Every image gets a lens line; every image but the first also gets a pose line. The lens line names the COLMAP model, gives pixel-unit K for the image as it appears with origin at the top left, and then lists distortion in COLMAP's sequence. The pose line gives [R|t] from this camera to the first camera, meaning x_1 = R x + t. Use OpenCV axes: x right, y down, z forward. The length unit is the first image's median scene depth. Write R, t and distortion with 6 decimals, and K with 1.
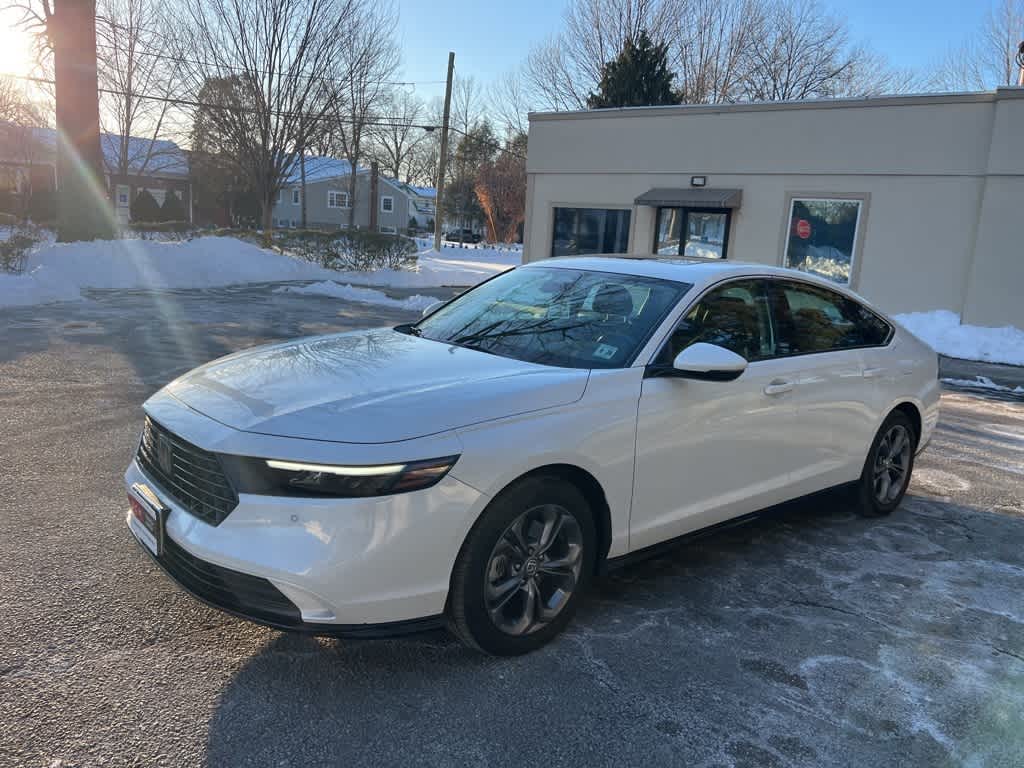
lens RADIAL K [[766.0, 0, 507.0], [0, 766.0, 375.3], [0, 0, 1]] dist [0.057700, -0.061718]
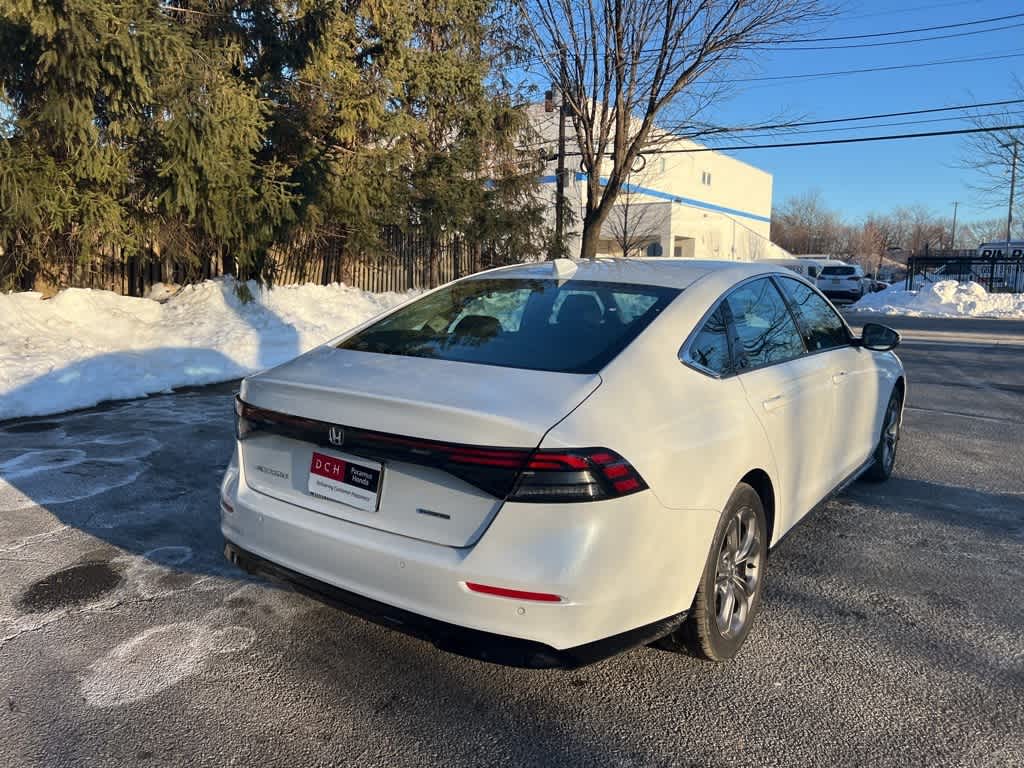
lens RADIAL K [[766.0, 0, 506.5], [0, 766.0, 383.7], [0, 0, 1]] dist [0.057700, -0.061718]
pose [[-0.970217, -0.039322, -0.239025, 0.655115], [-0.112193, 0.947467, 0.299532, -0.293335], [0.214690, 0.317428, -0.923660, 2.045741]]
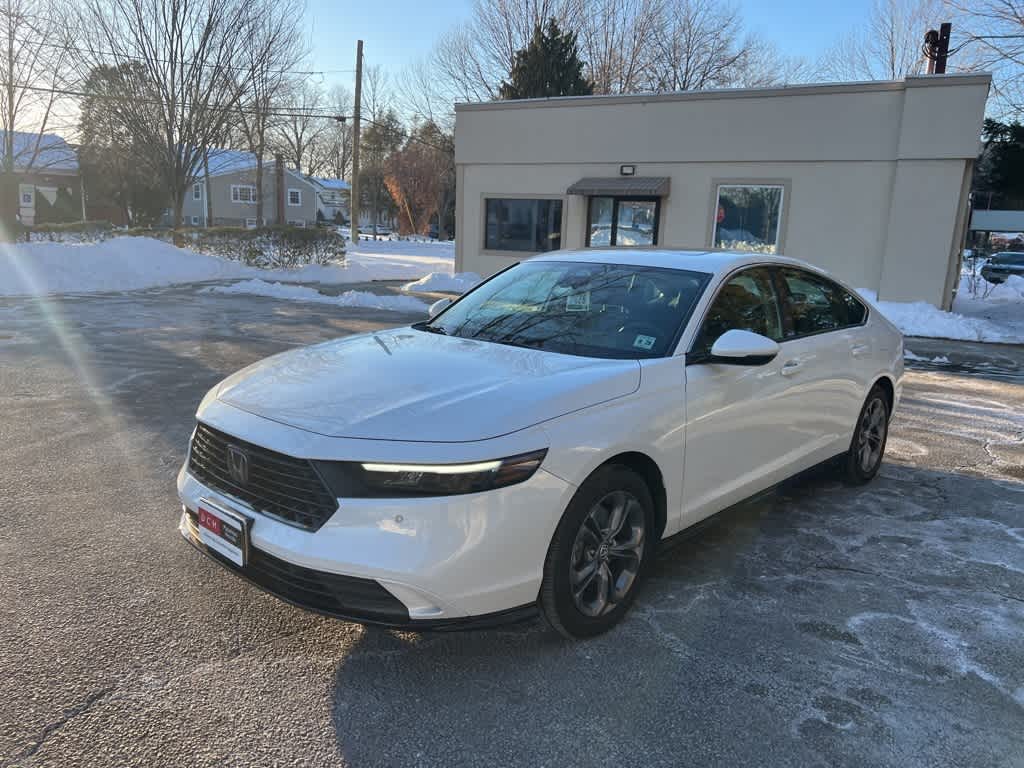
lens RADIAL K [[766.0, 0, 504.1], [0, 766.0, 383.8], [0, 0, 1]] dist [0.057700, -0.061718]
pose [[0.992984, -0.047862, 0.108127, -0.142018], [0.045358, 0.998645, 0.025501, -0.007615], [-0.109201, -0.020418, 0.993810, -0.013486]]
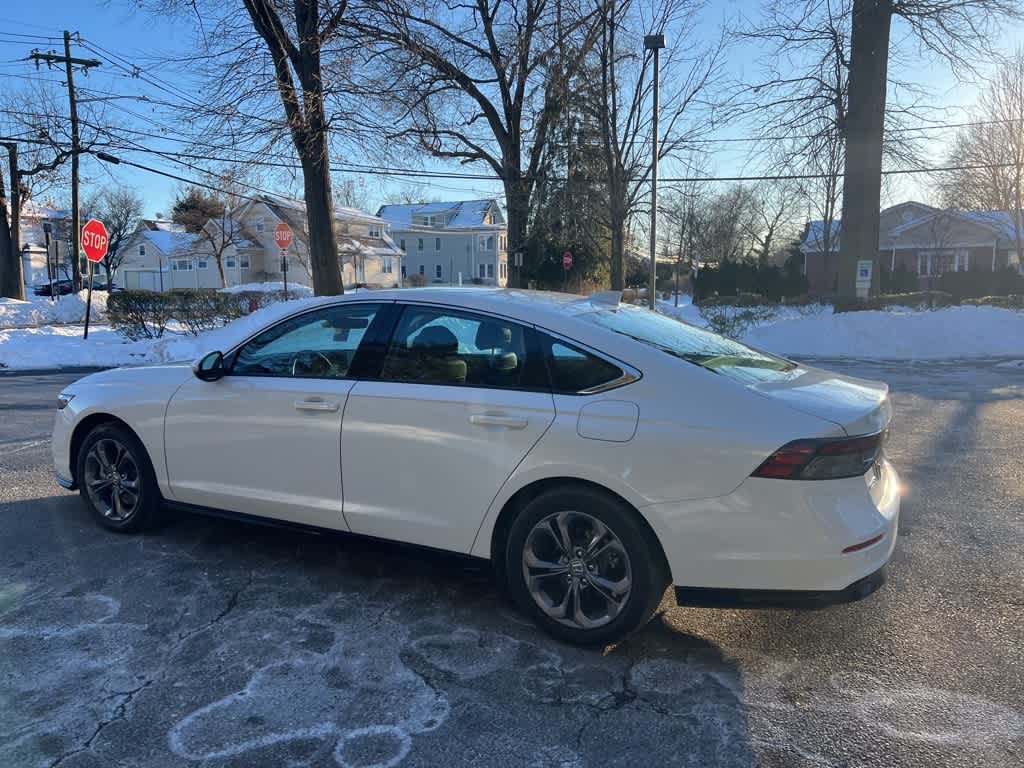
lens RADIAL K [[766.0, 0, 507.4], [0, 766.0, 380.5], [0, 0, 1]] dist [0.057700, -0.061718]
pose [[0.371614, 0.049506, -0.927067, 1.263598], [-0.143610, 0.989623, -0.004720, -0.043699], [0.917213, 0.134890, 0.374867, 0.771784]]
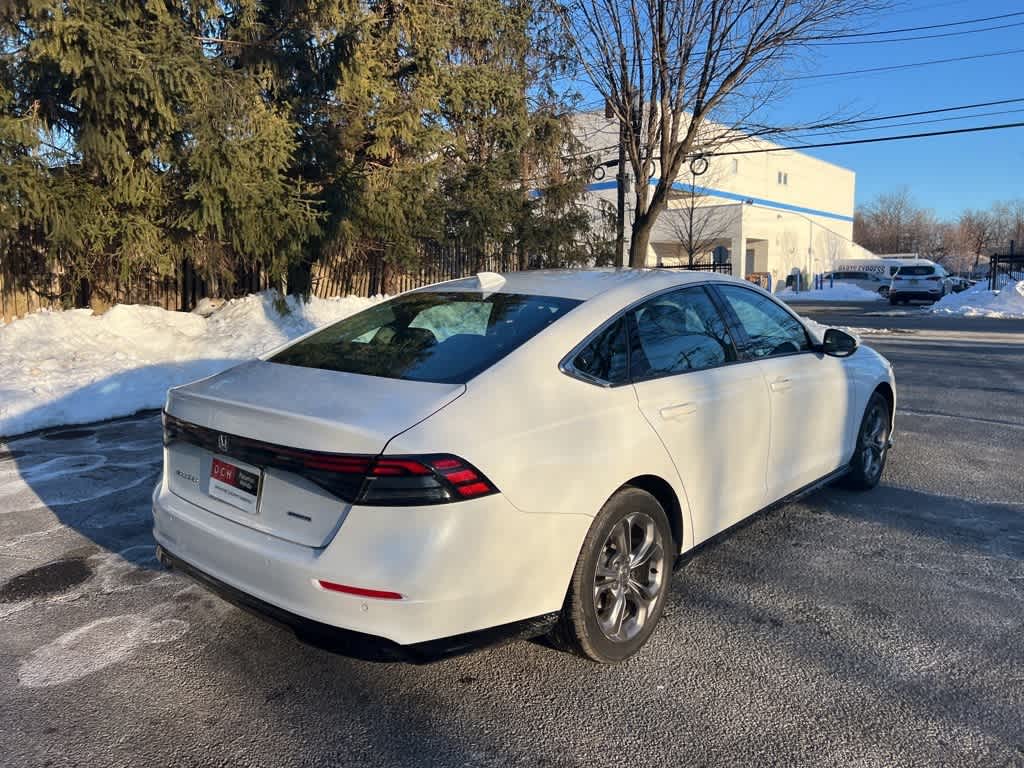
lens RADIAL K [[766.0, 0, 506.9], [0, 766.0, 384.6], [0, 0, 1]] dist [0.057700, -0.061718]
pose [[-0.989579, -0.034745, -0.139733, 0.495956], [-0.075966, 0.950382, 0.301669, -0.321368], [0.122318, 0.309140, -0.943118, 2.103427]]
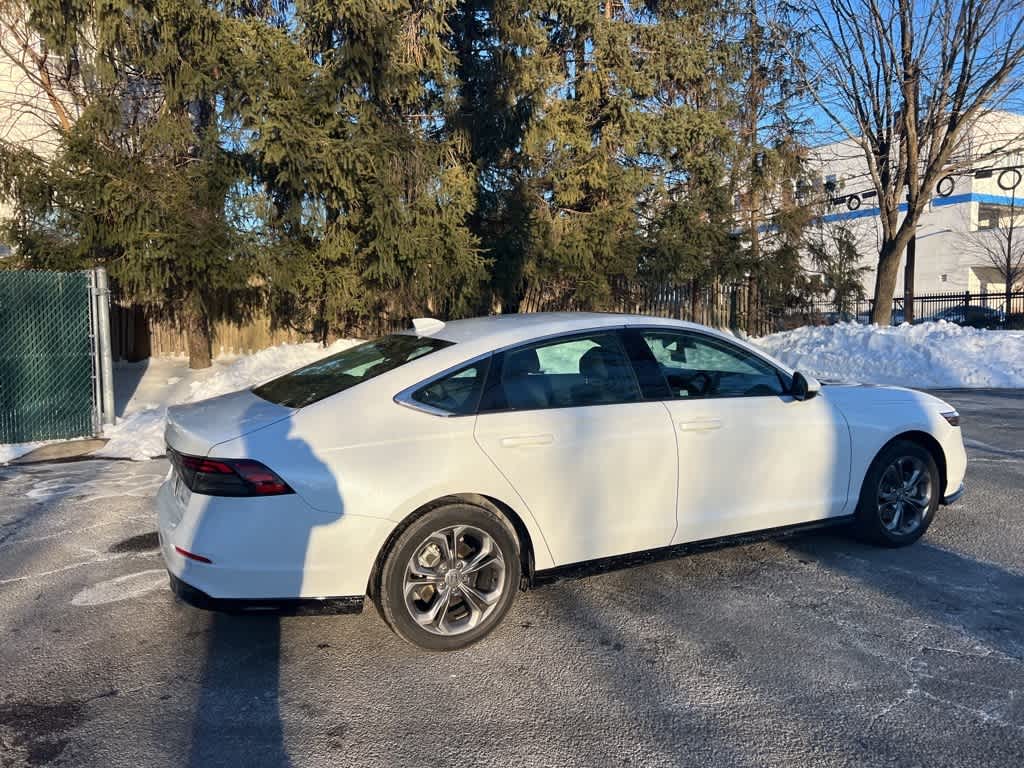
lens RADIAL K [[766.0, 0, 507.0], [0, 766.0, 387.7], [0, 0, 1]] dist [0.057700, -0.061718]
pose [[-0.966724, -0.069798, 0.246116, 0.030623], [0.002102, 0.959860, 0.280471, -0.379242], [-0.255813, 0.271656, -0.927773, 2.201084]]
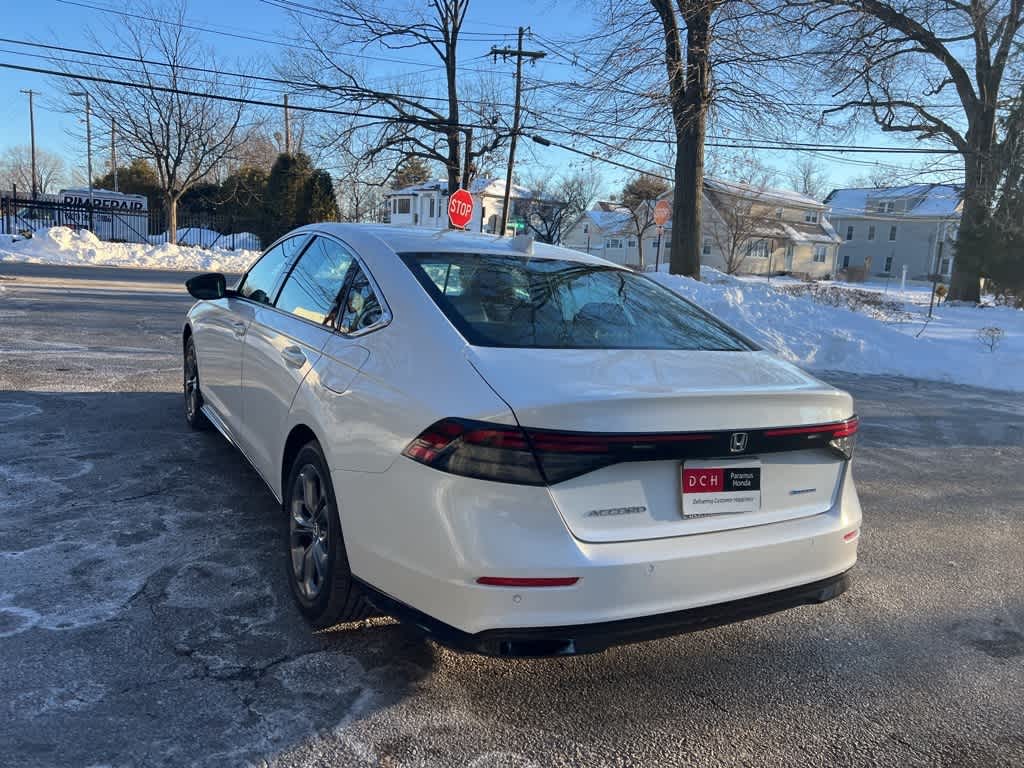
lens RADIAL K [[766.0, 0, 503.2], [0, 766.0, 382.1], [0, 0, 1]] dist [0.057700, -0.061718]
pose [[-0.183897, 0.082646, -0.979465, 1.211152], [-0.258328, 0.957368, 0.129283, -0.130435], [0.948393, 0.276798, -0.154708, 1.391084]]
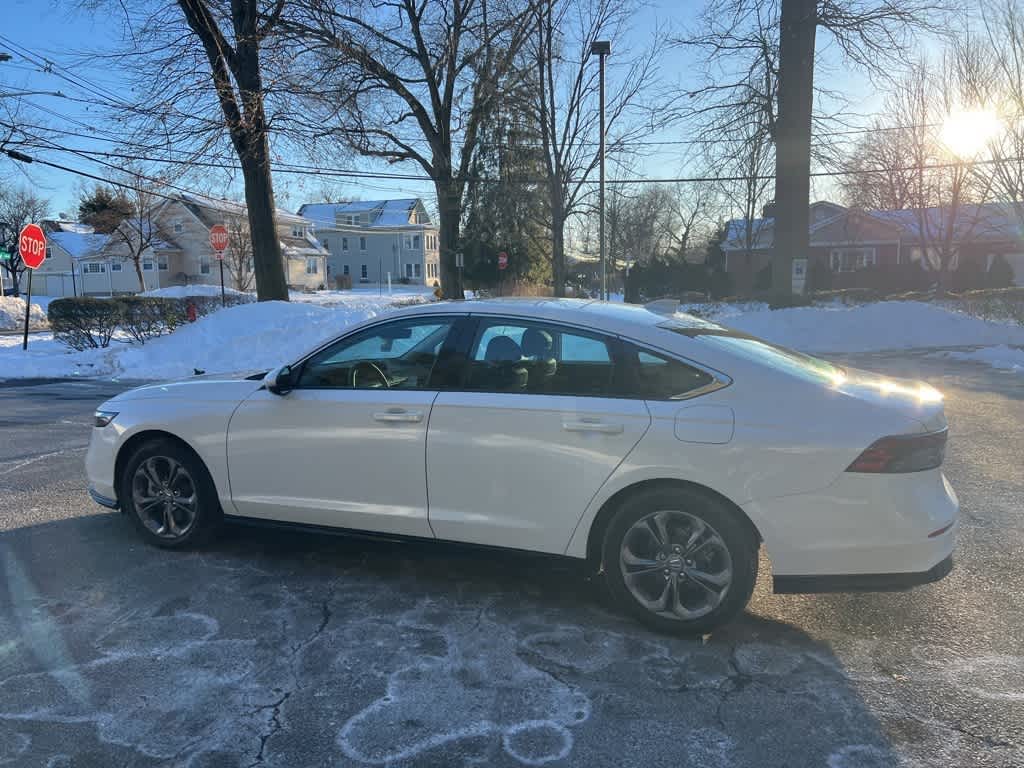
lens RADIAL K [[766.0, 0, 506.8], [0, 766.0, 380.5], [0, 0, 1]] dist [0.057700, -0.061718]
pose [[0.463280, 0.040830, -0.885271, 1.220618], [-0.117843, 0.992905, -0.015875, -0.030665], [0.878342, 0.111677, 0.464804, 0.584479]]
